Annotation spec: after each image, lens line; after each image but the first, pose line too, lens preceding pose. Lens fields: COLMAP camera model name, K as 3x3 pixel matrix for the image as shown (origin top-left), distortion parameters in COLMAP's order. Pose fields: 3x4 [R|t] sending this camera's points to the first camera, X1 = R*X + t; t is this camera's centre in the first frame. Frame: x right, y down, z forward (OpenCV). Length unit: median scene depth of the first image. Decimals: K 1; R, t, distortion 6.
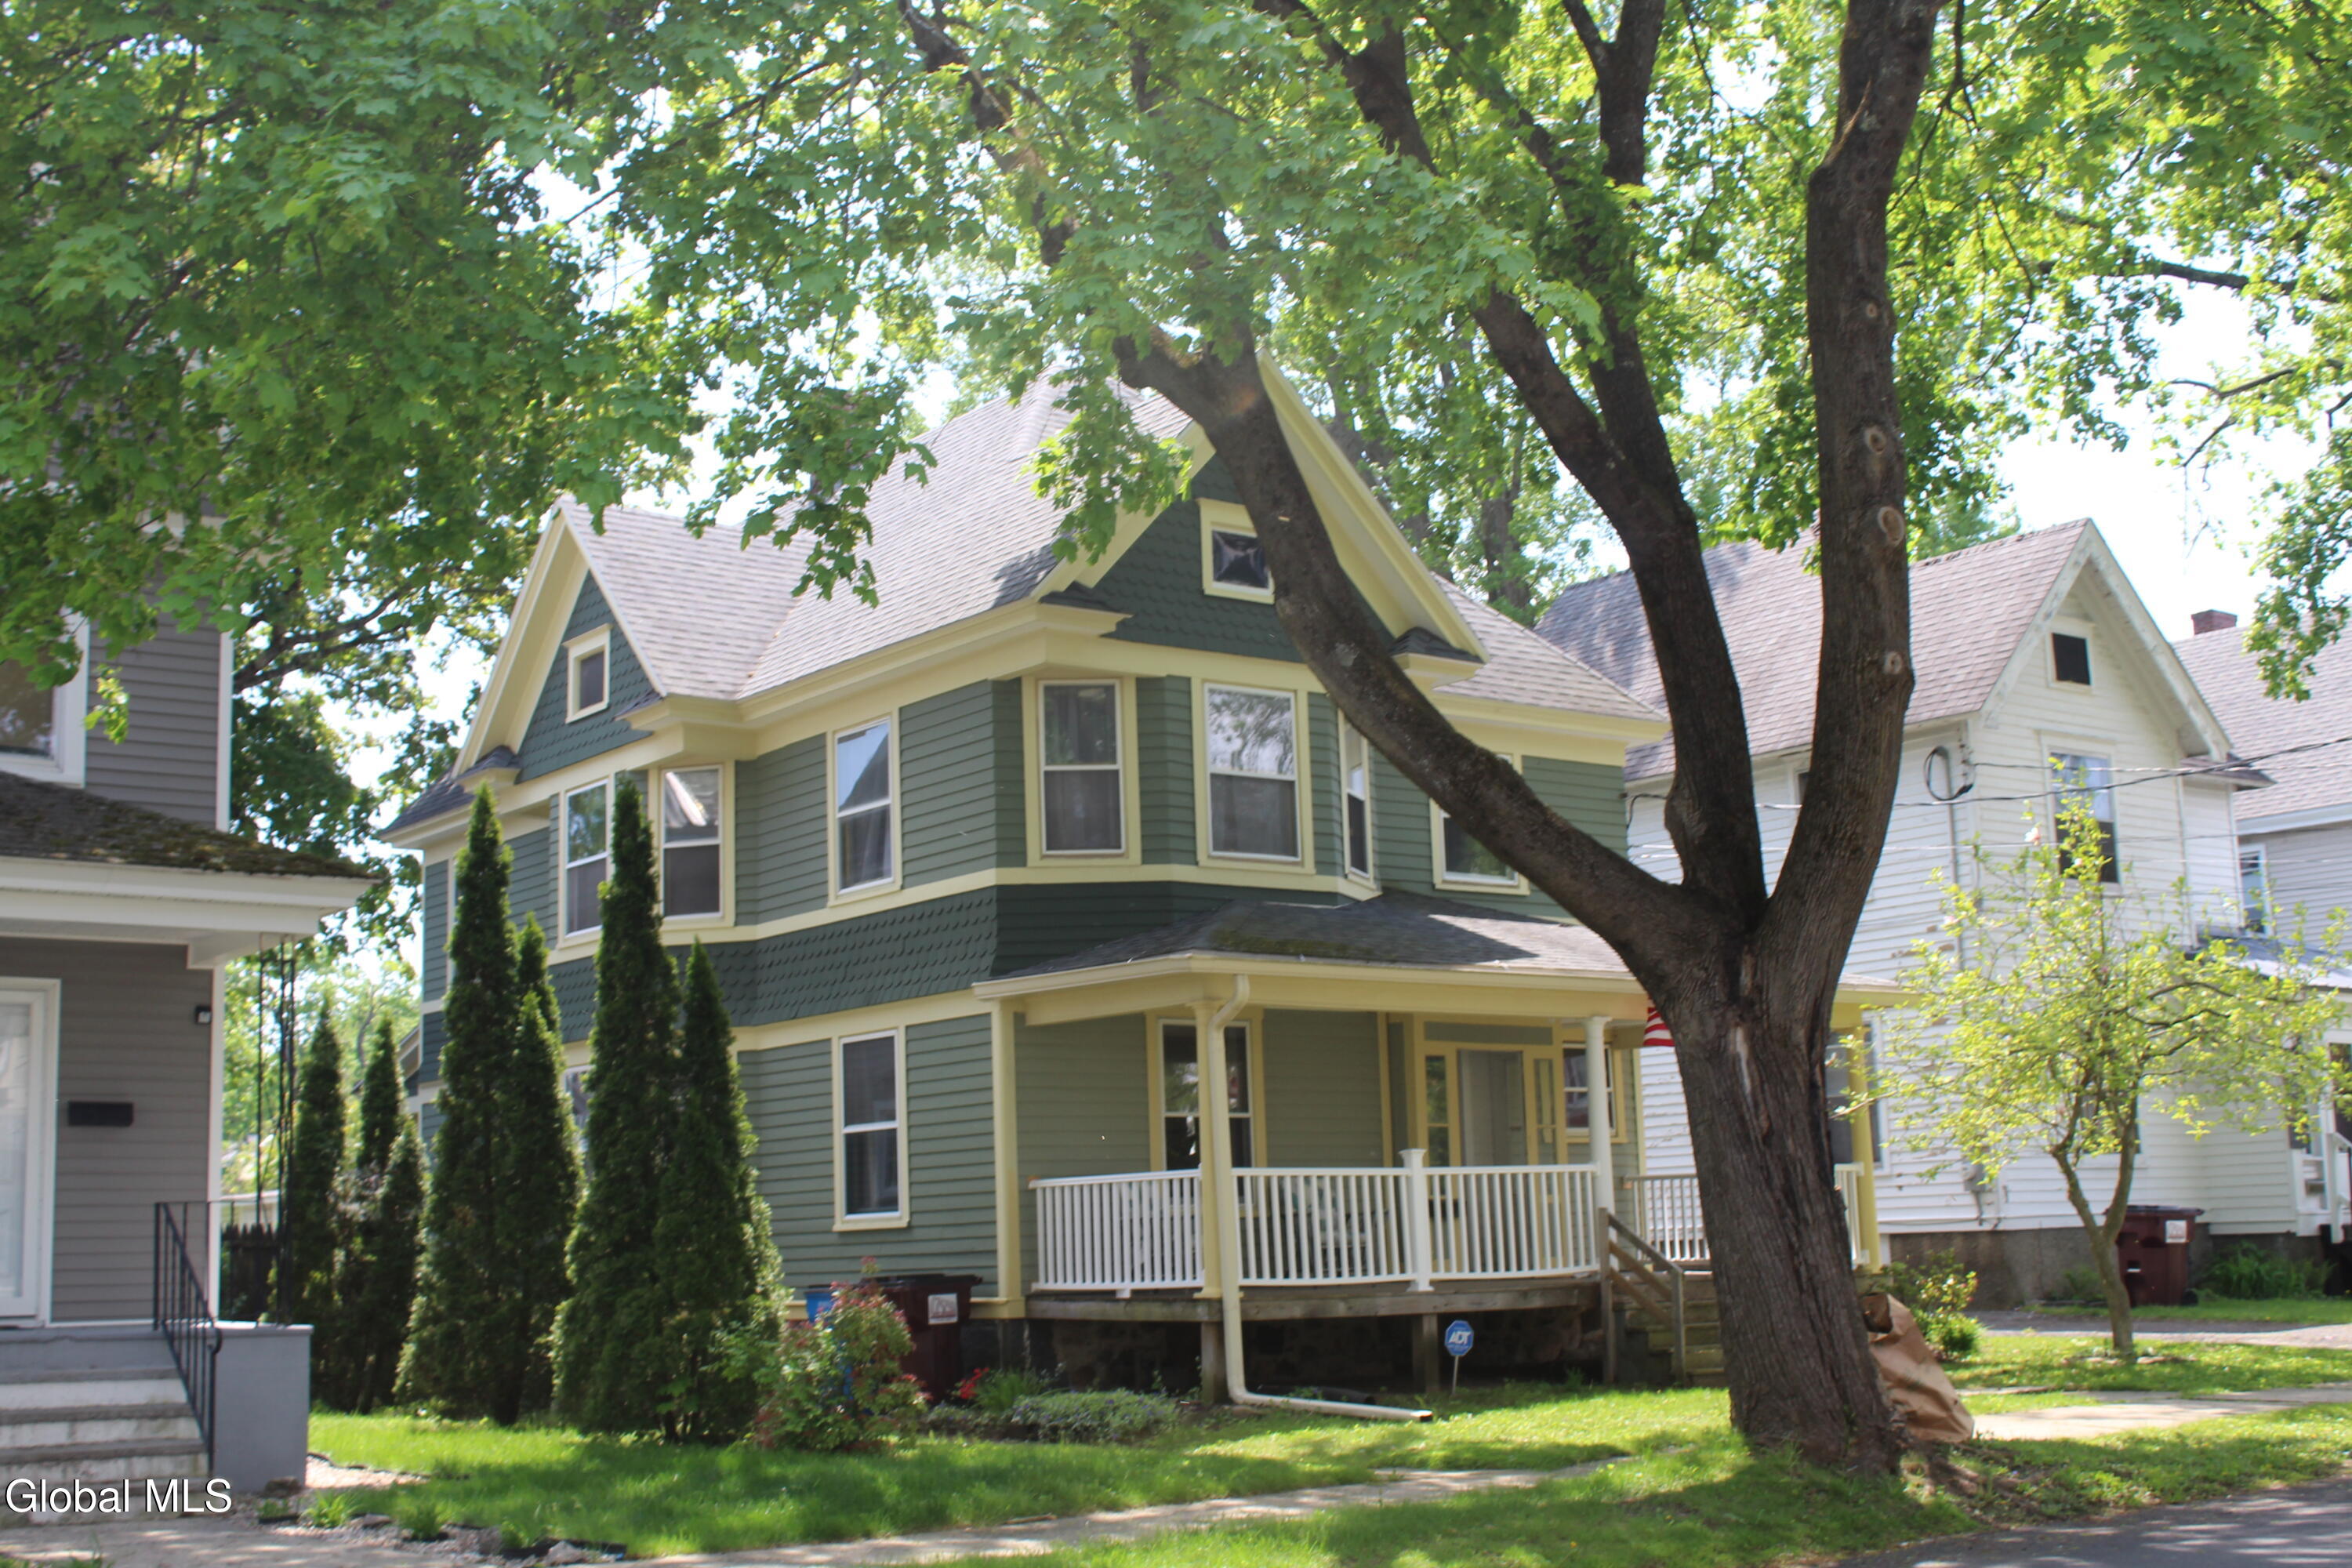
lens RADIAL K [[2842.8, 0, 1264.1], [0, 2842.8, 841.9], [0, 0, 1]] dist [0.358269, 0.008416]
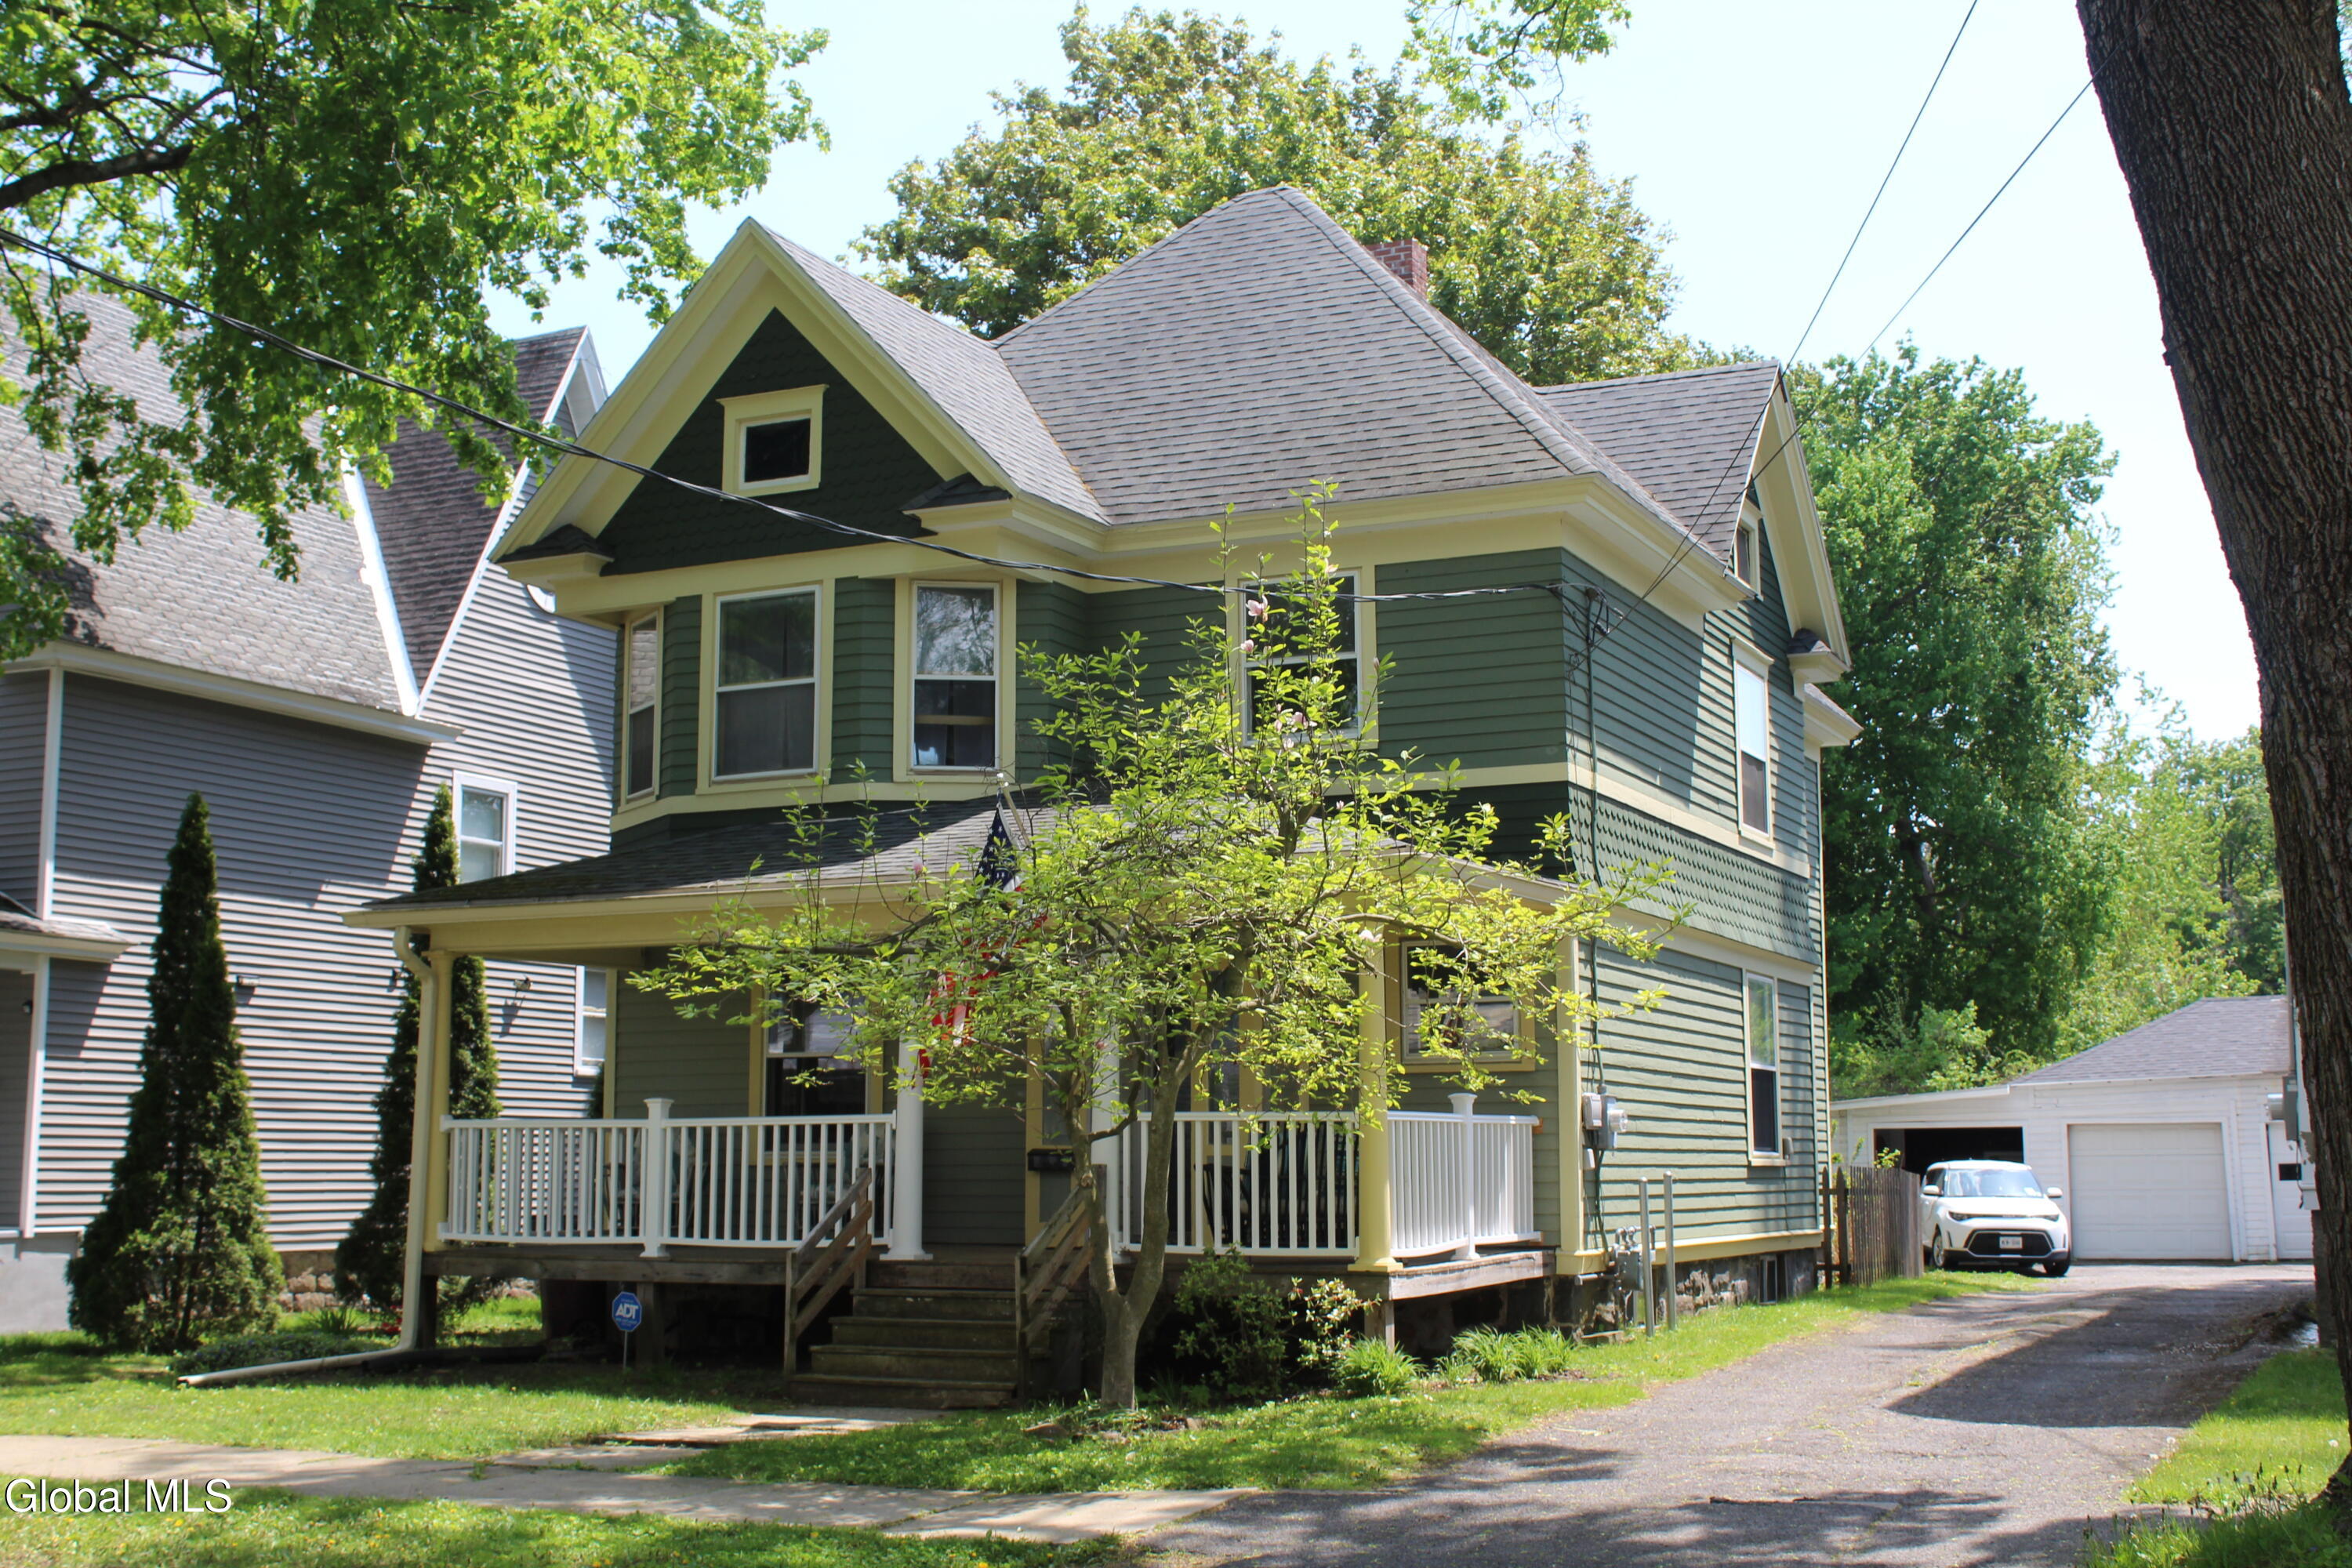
lens RADIAL K [[2740.8, 0, 1206.1], [0, 2740.8, 781.5], [0, 0, 1]] dist [-0.054358, 0.024700]
pose [[0.436405, -0.103353, -0.893795, 0.850492], [0.105210, 0.992428, -0.063388, 0.078498], [0.893578, -0.066374, 0.443974, 0.750083]]
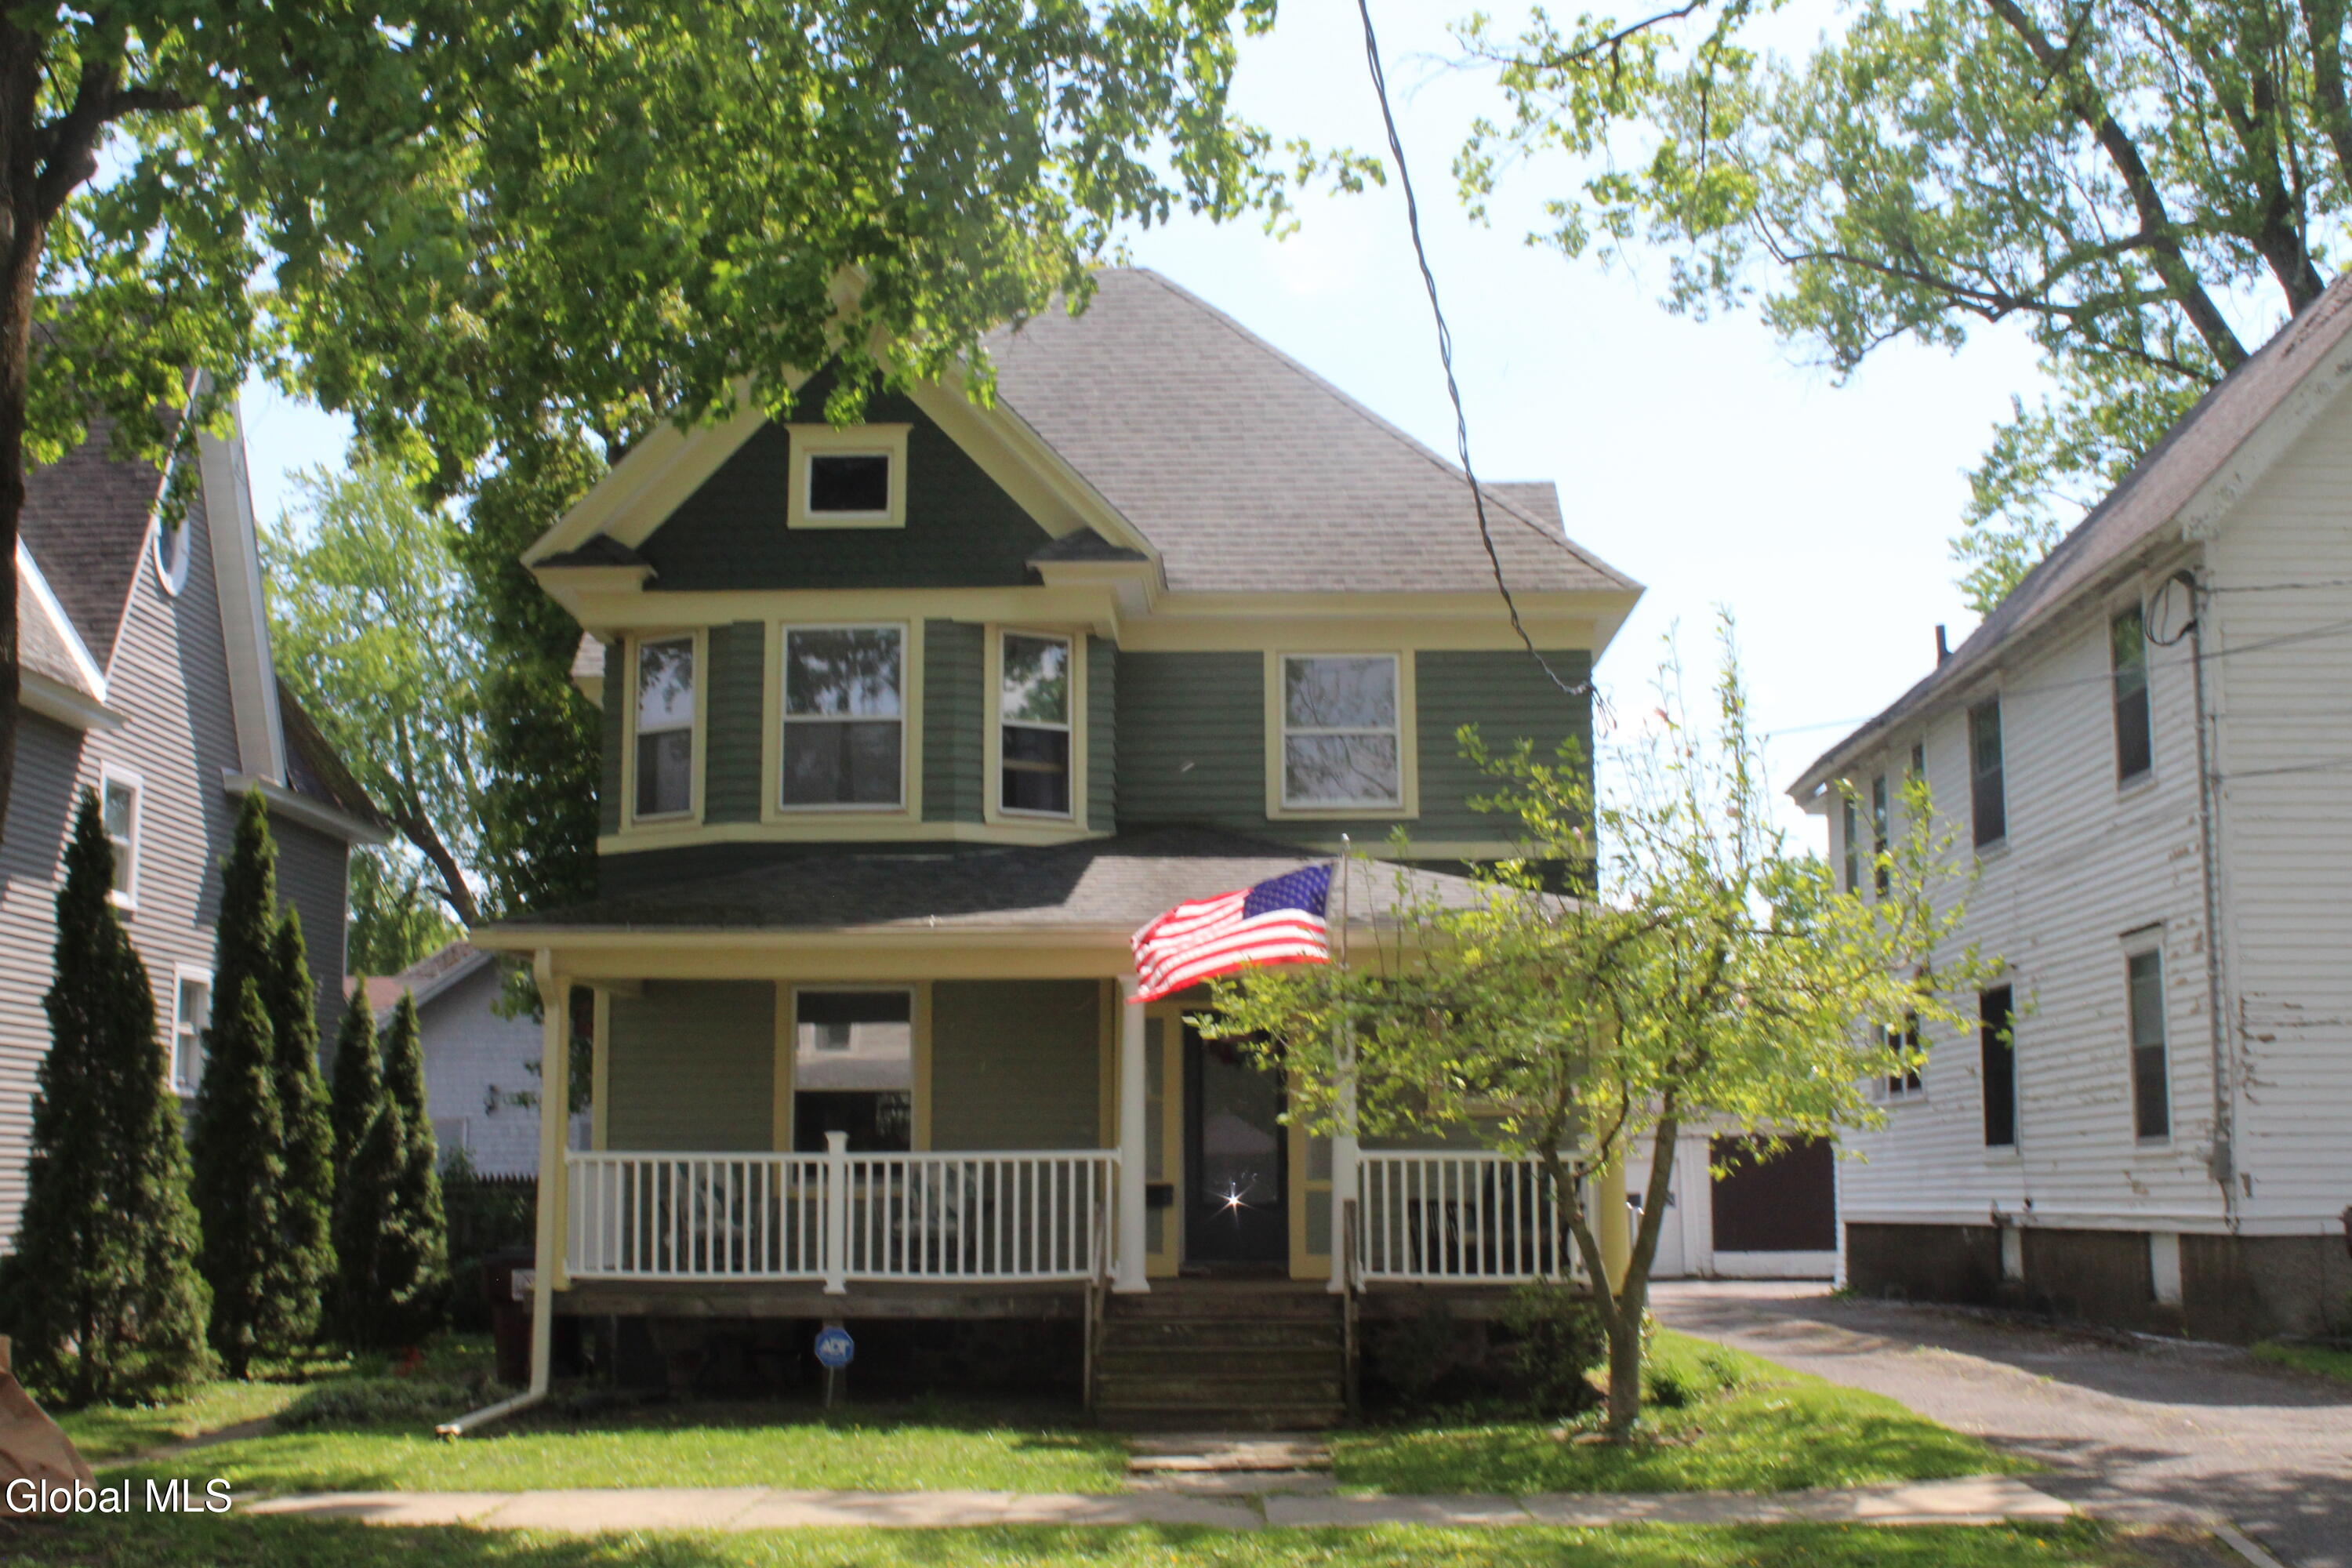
lens RADIAL K [[2740.8, 0, 1206.1], [0, 2740.8, 781.5], [0, 0, 1]] dist [-0.054358, 0.024700]
pose [[0.770773, -0.073052, -0.632908, 0.648841], [0.064098, 0.997256, -0.037045, 0.037054], [0.633878, -0.012014, 0.773340, 0.406843]]
